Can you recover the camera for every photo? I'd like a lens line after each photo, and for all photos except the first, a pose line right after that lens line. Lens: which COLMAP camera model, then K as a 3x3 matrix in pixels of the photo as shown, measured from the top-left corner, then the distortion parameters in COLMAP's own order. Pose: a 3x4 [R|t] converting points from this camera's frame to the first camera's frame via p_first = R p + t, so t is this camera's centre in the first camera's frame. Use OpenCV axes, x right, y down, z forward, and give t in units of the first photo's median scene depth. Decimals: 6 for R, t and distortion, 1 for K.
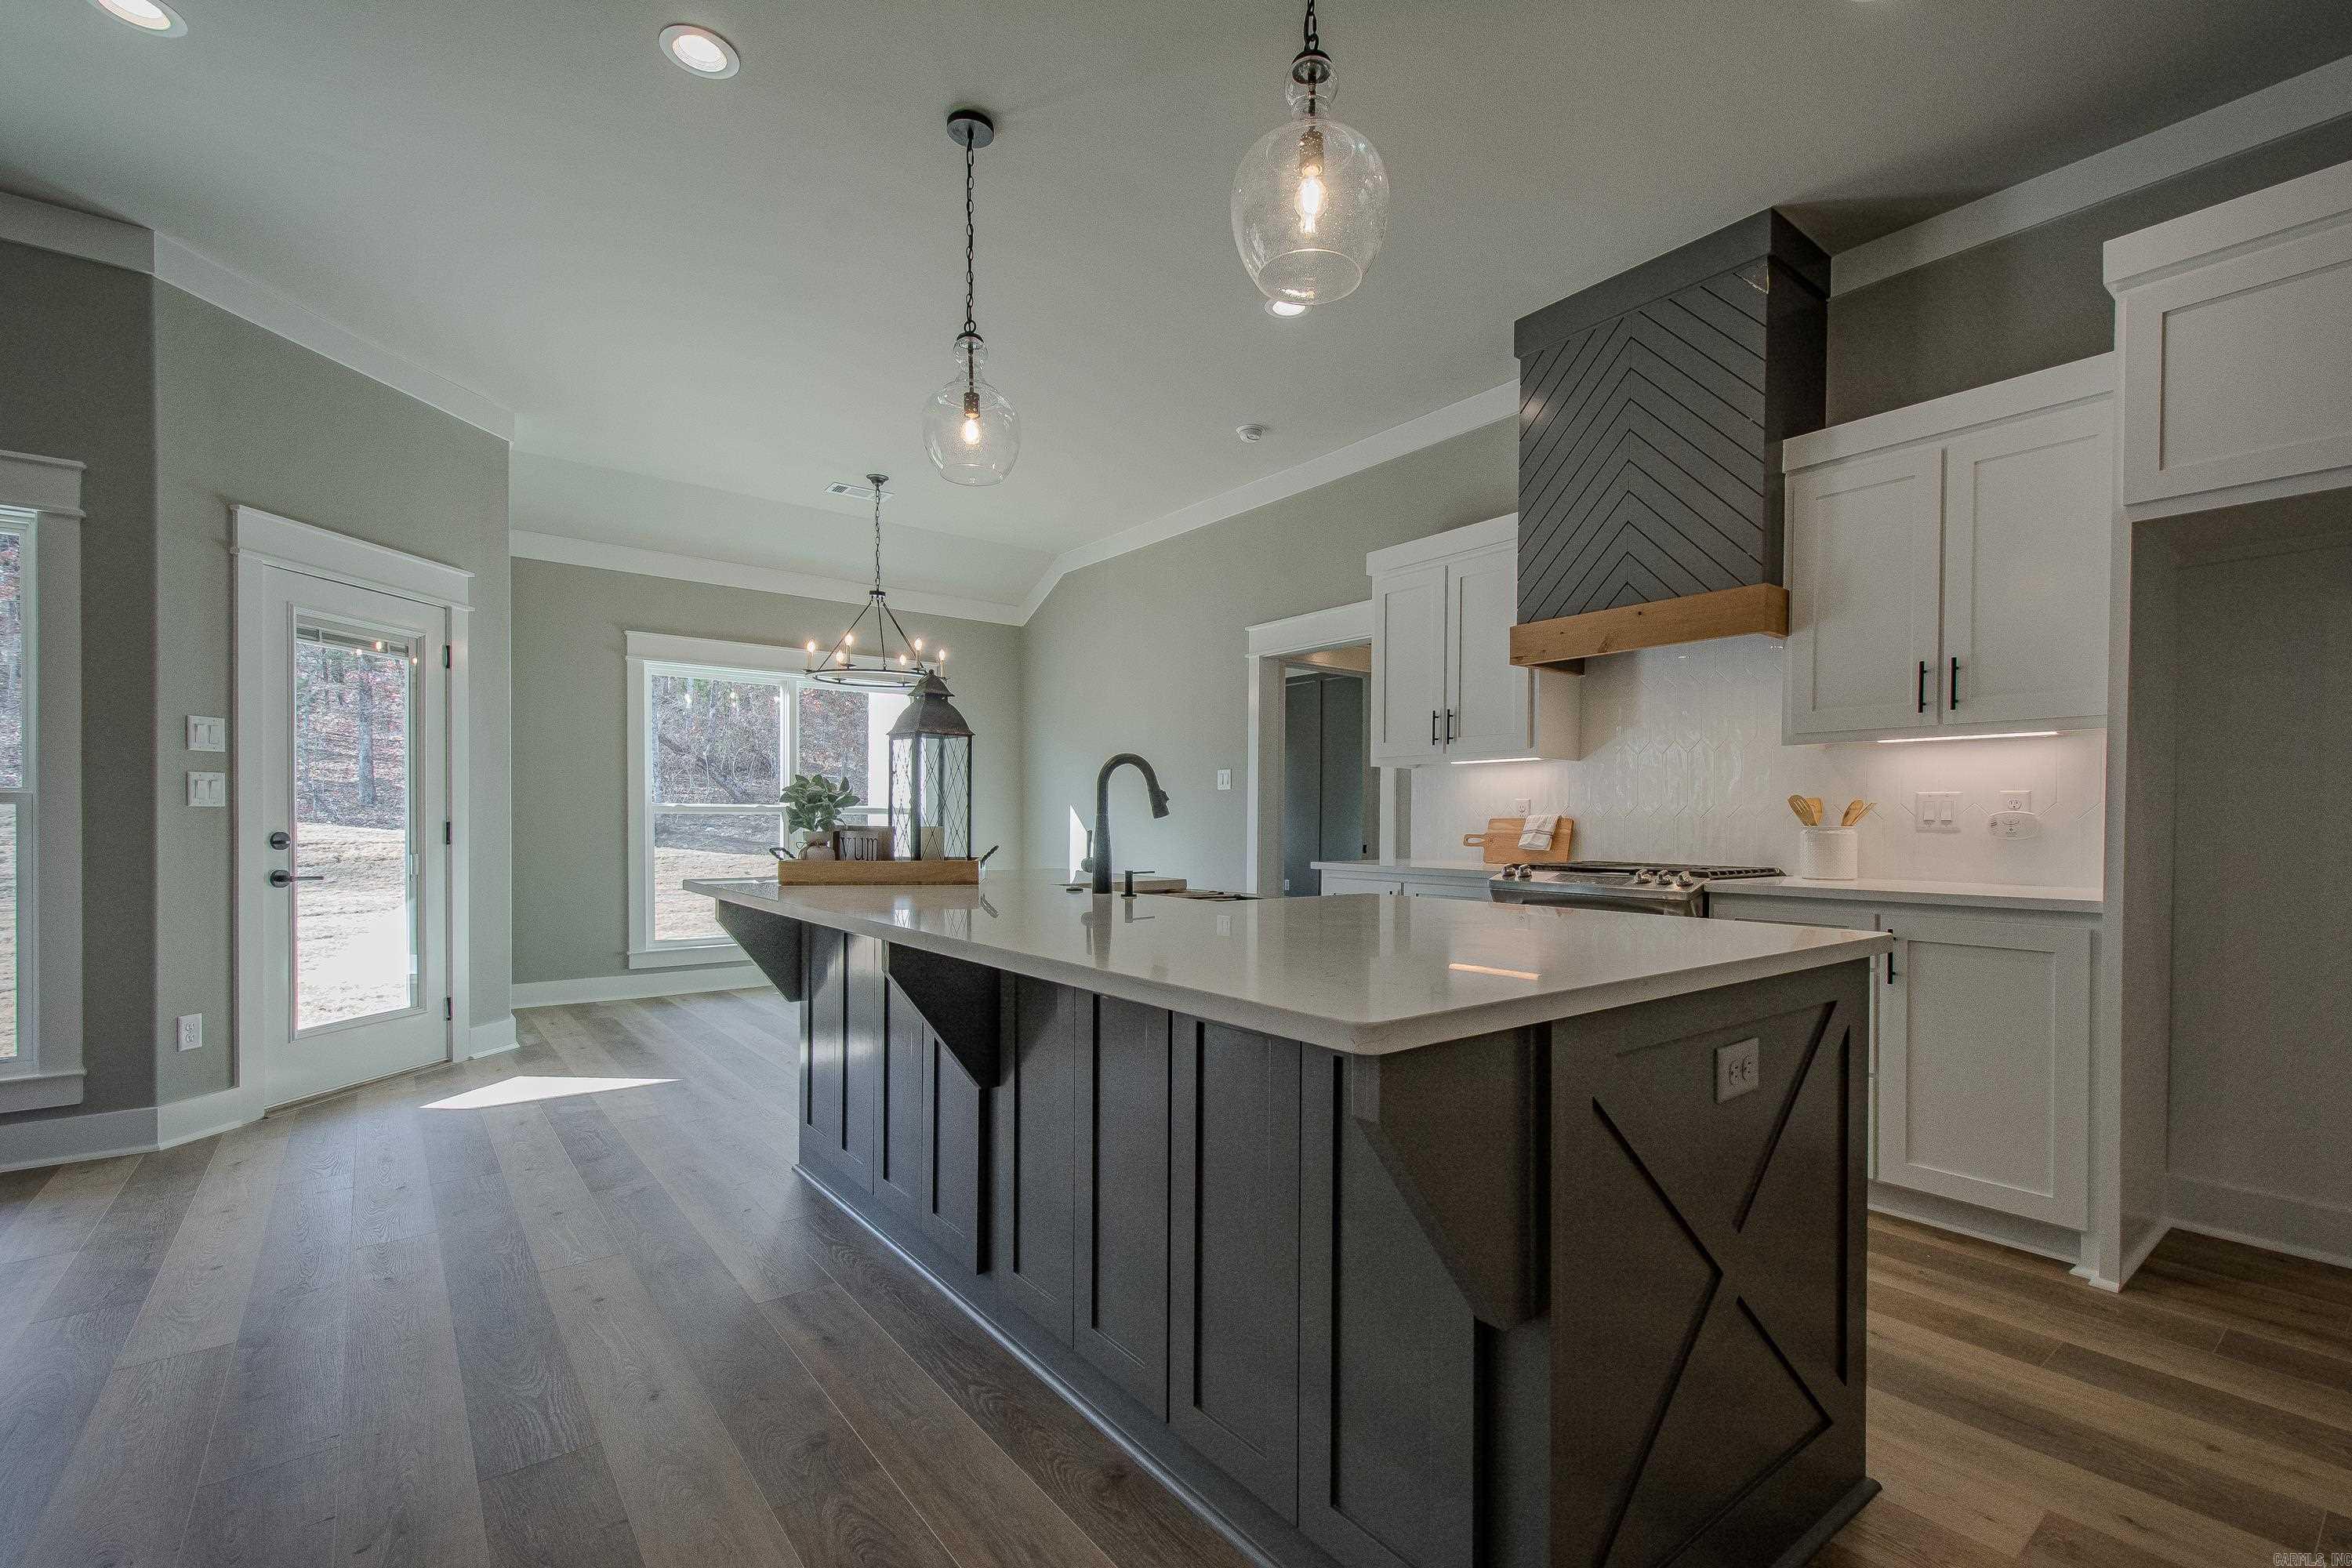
lens RADIAL K [[1030.7, 0, 1208.5], [0, 1030.7, 828.0], [0, 0, 1]] dist [0.015344, -0.006296]
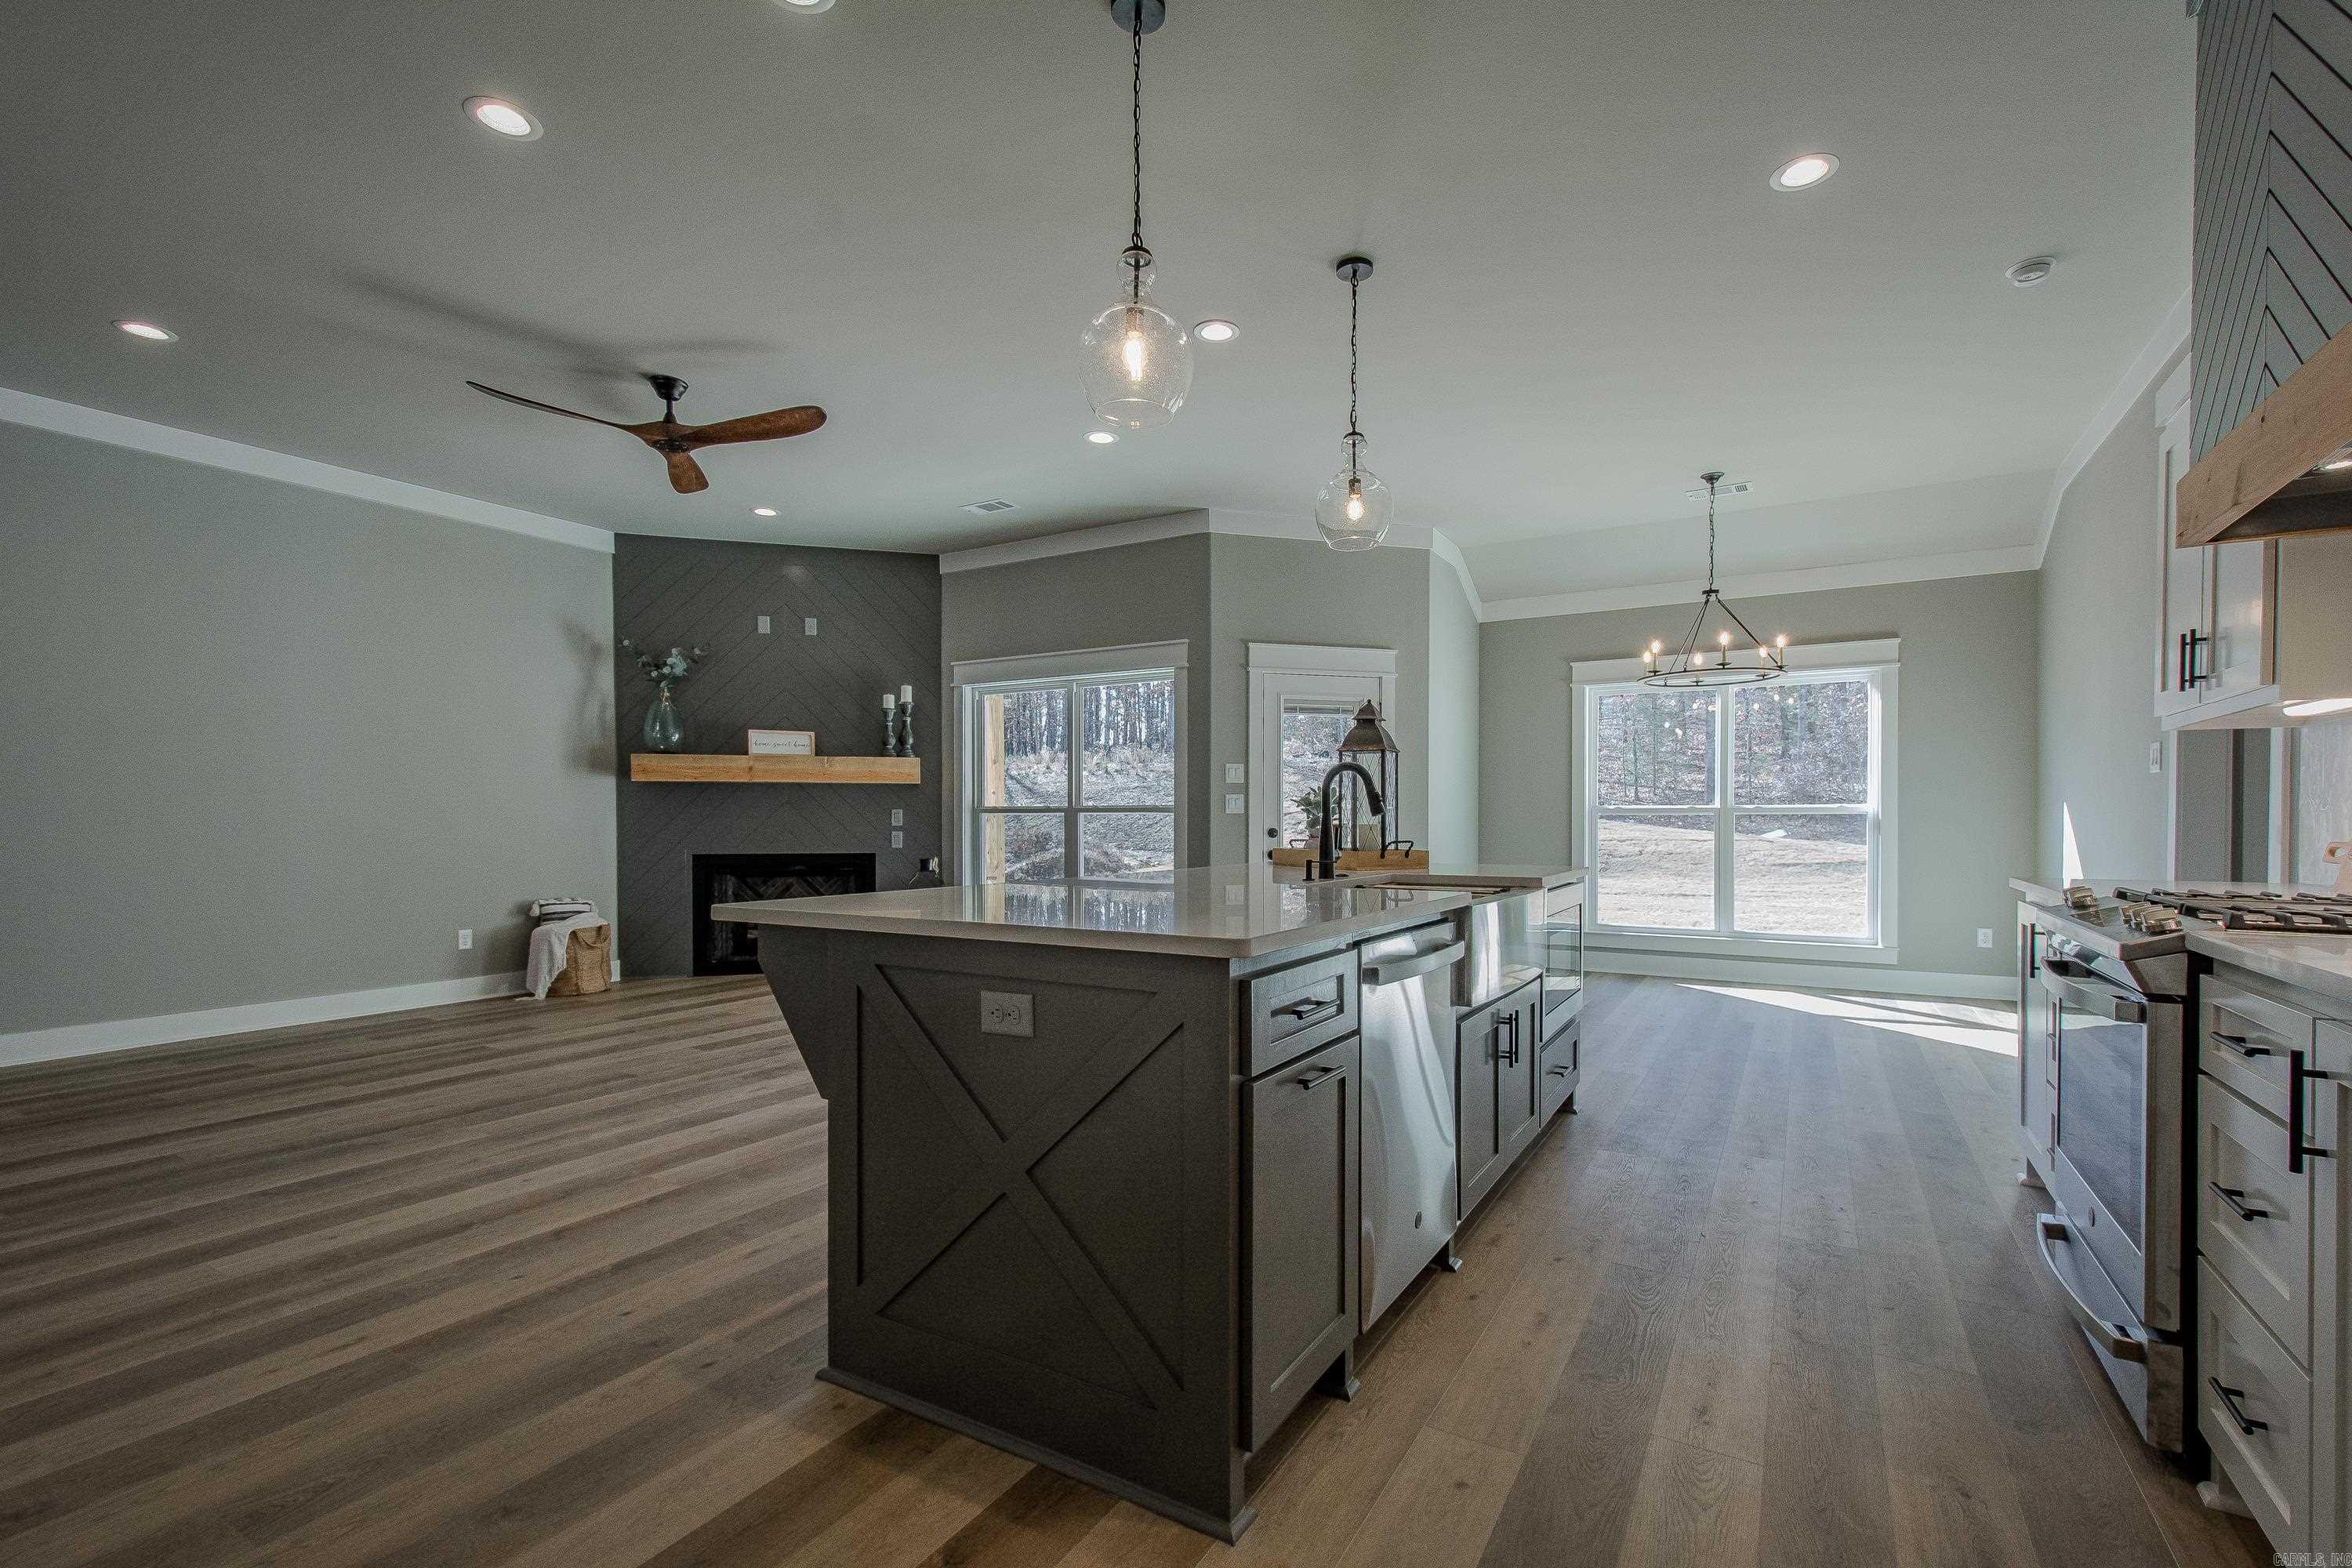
lens RADIAL K [[1030.7, 0, 1209.3], [0, 1030.7, 828.7], [0, 0, 1]] dist [0.015344, -0.006296]
pose [[0.365127, 0.005590, -0.930941, 0.637176], [-0.006639, 0.999972, 0.003401, 0.000794], [0.930934, 0.004939, 0.365154, 0.276999]]
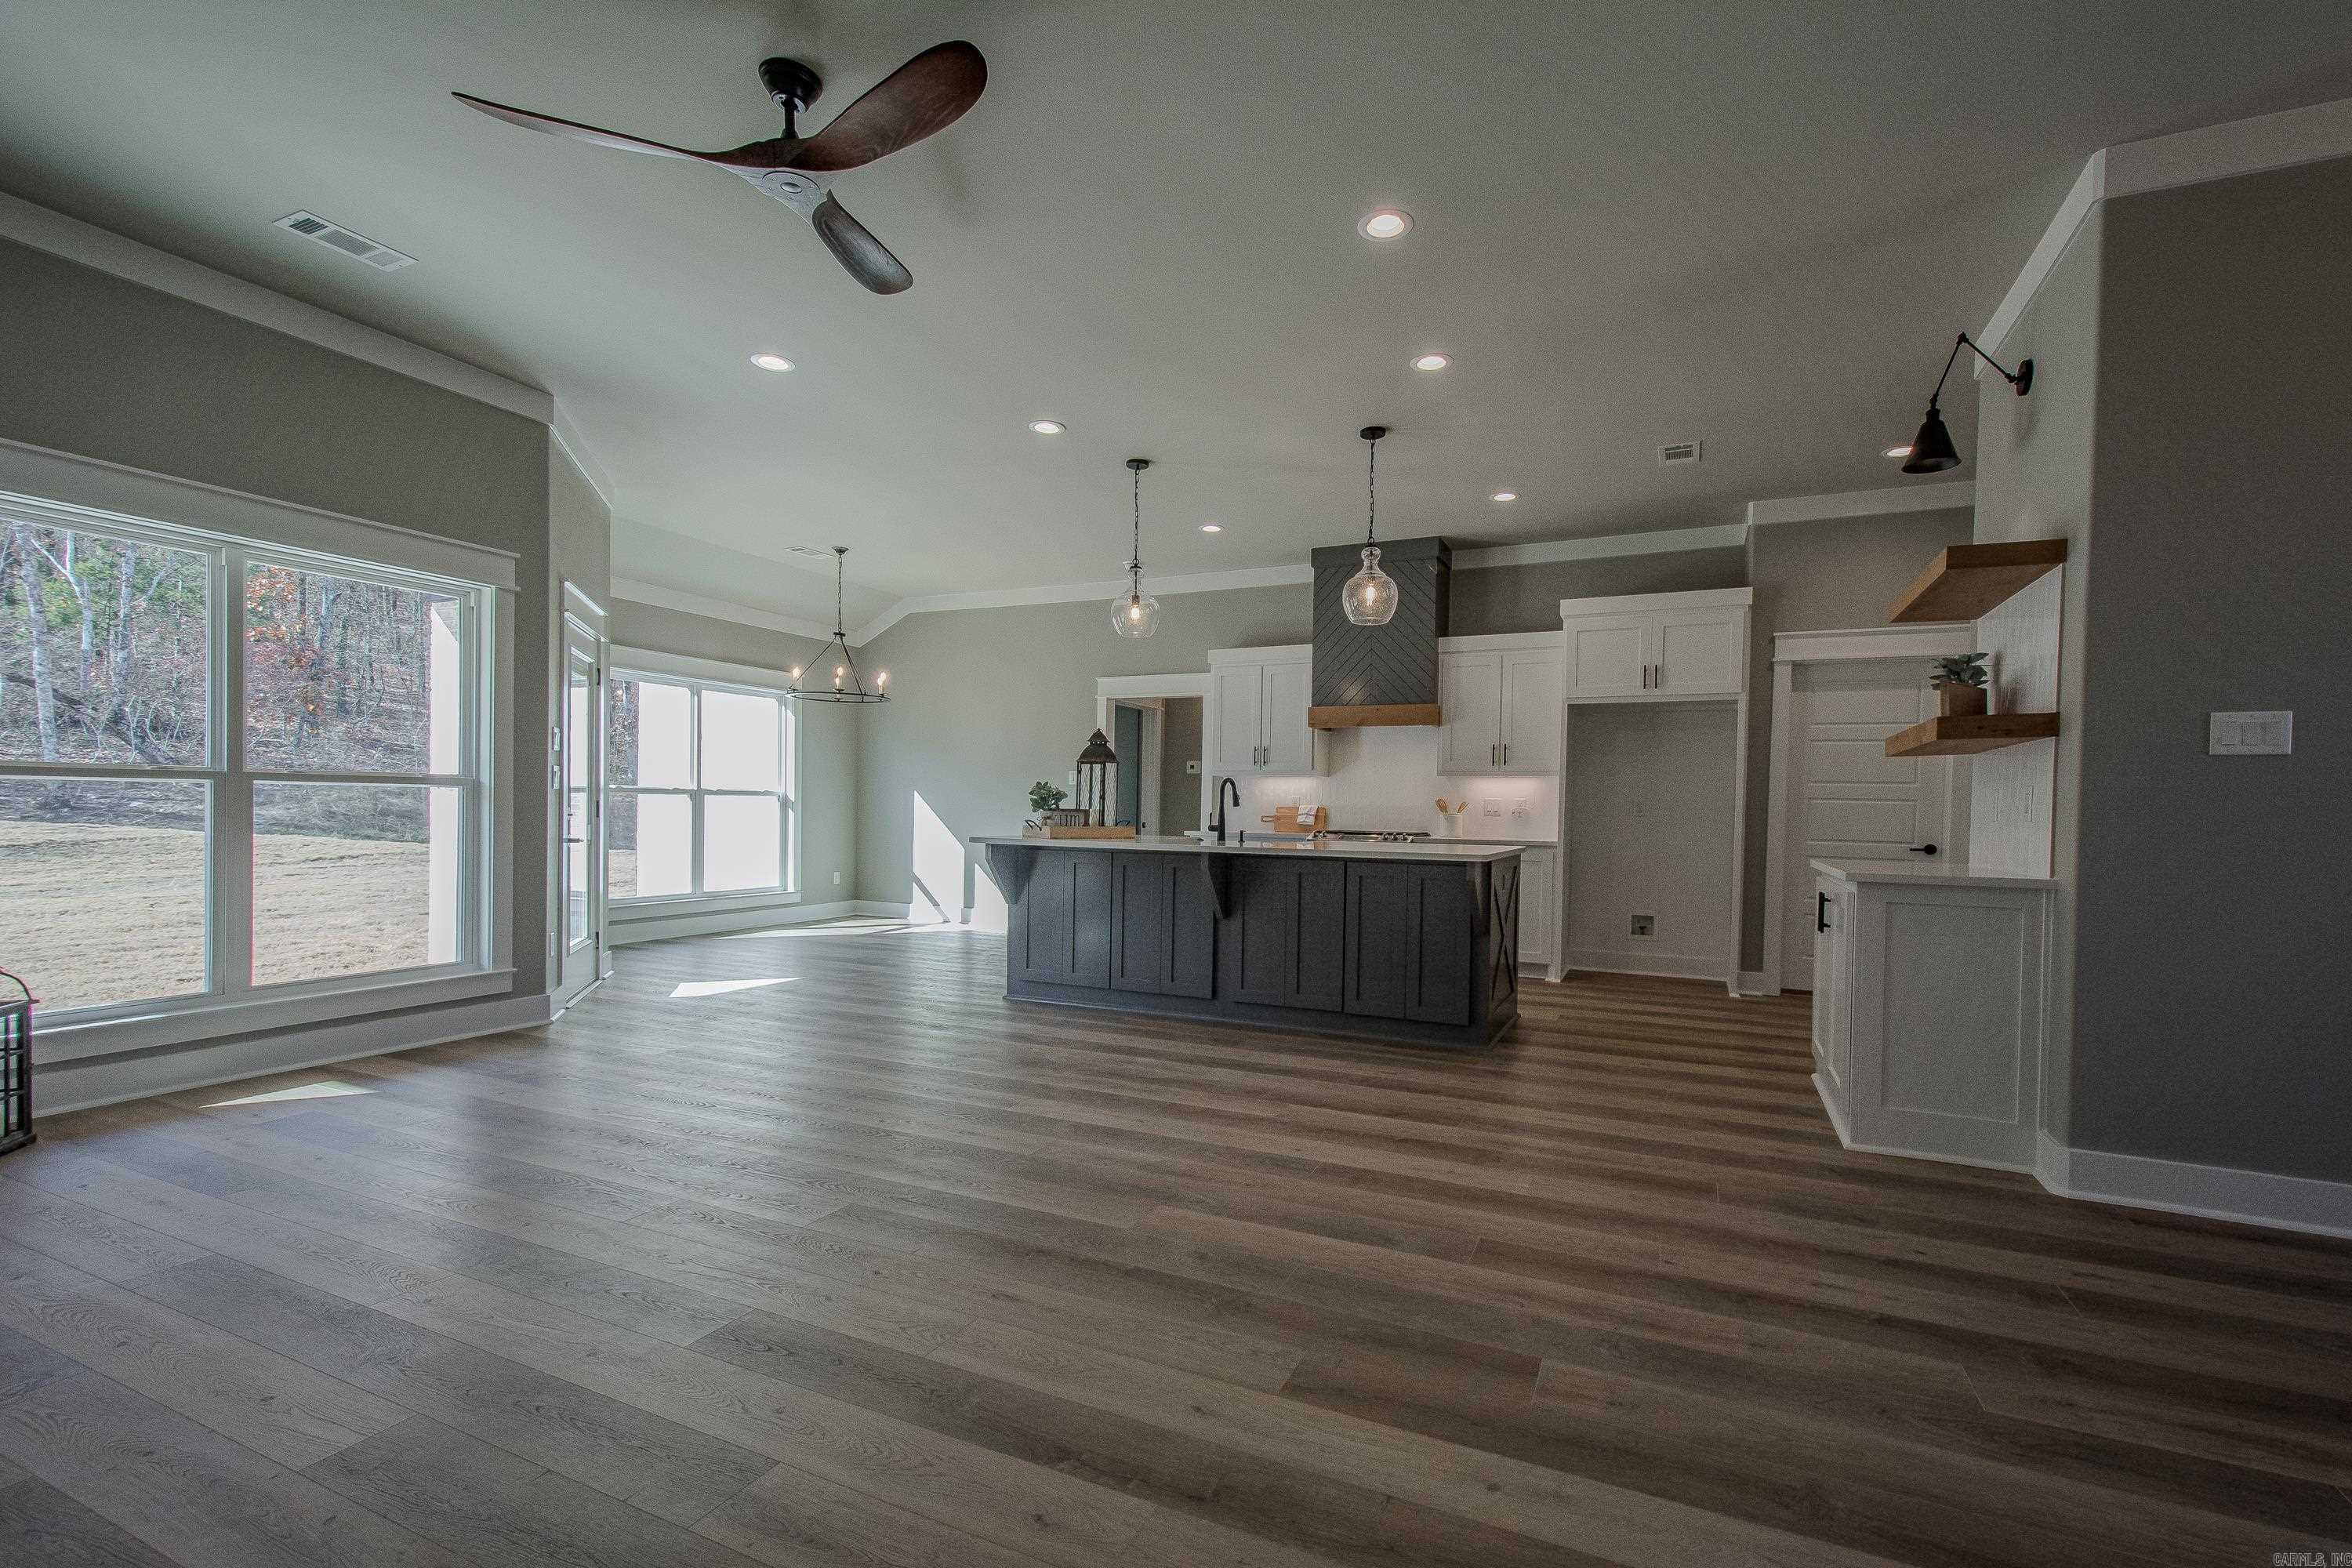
lens RADIAL K [[1030.7, 0, 1206.4], [0, 1030.7, 824.0], [0, 0, 1]] dist [0.015344, -0.006296]
pose [[0.894487, 0.003736, 0.447079, -0.732252], [-0.009428, 0.999900, 0.010507, 0.003087], [-0.446995, -0.013614, 0.894433, -0.631278]]
